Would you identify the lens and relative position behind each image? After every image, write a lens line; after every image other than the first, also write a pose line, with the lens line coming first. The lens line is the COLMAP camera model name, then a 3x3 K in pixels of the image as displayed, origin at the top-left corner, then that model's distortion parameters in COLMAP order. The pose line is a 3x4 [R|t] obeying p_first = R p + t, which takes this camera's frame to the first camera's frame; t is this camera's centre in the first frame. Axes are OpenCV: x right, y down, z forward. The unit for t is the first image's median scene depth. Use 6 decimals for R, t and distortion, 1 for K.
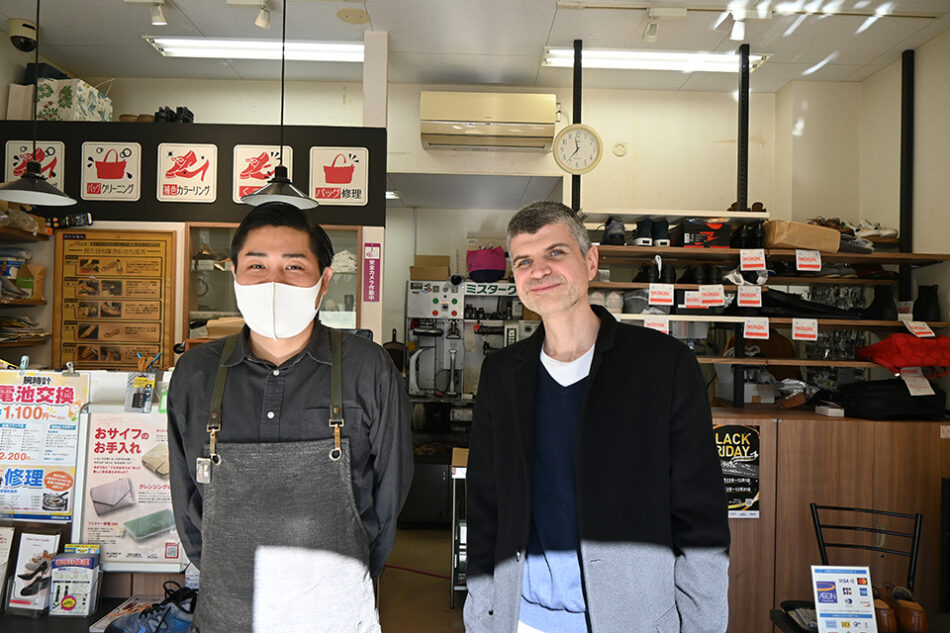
lens RADIAL K [[660.0, 0, 475.0], [0, 660.0, 316.5], [0, 0, 1]] dist [-0.000822, -0.026956]
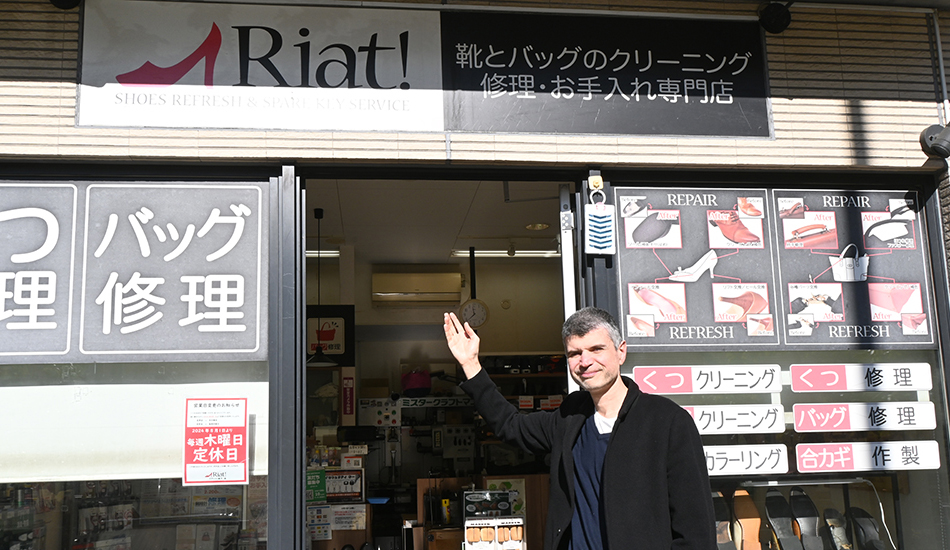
lens RADIAL K [[953.5, 0, 475.0], [0, 953.5, 275.0], [0, 0, 1]] dist [-0.206552, -0.000525]
pose [[0.993399, -0.032773, 0.109925, -0.074463], [0.050550, 0.985319, -0.163066, 0.025144], [-0.102967, 0.167546, 0.980472, -1.004069]]
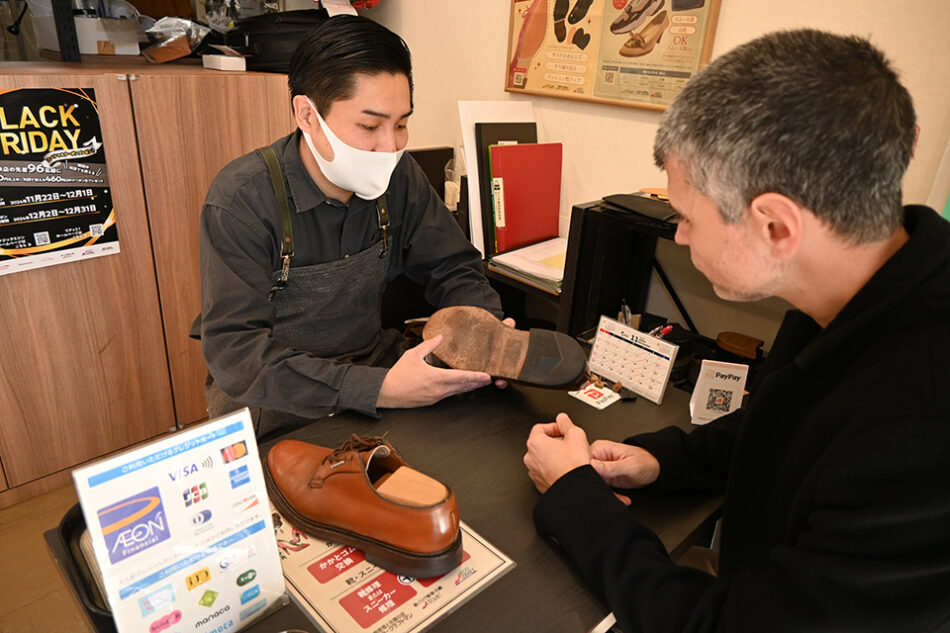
lens RADIAL K [[660.0, 0, 475.0], [0, 660.0, 316.5], [0, 0, 1]] dist [-0.000822, -0.026956]
pose [[0.715438, -0.257705, 0.649412, 0.261875], [-0.054017, 0.906305, 0.419157, 0.094476], [-0.696584, -0.334961, 0.634485, 0.388935]]
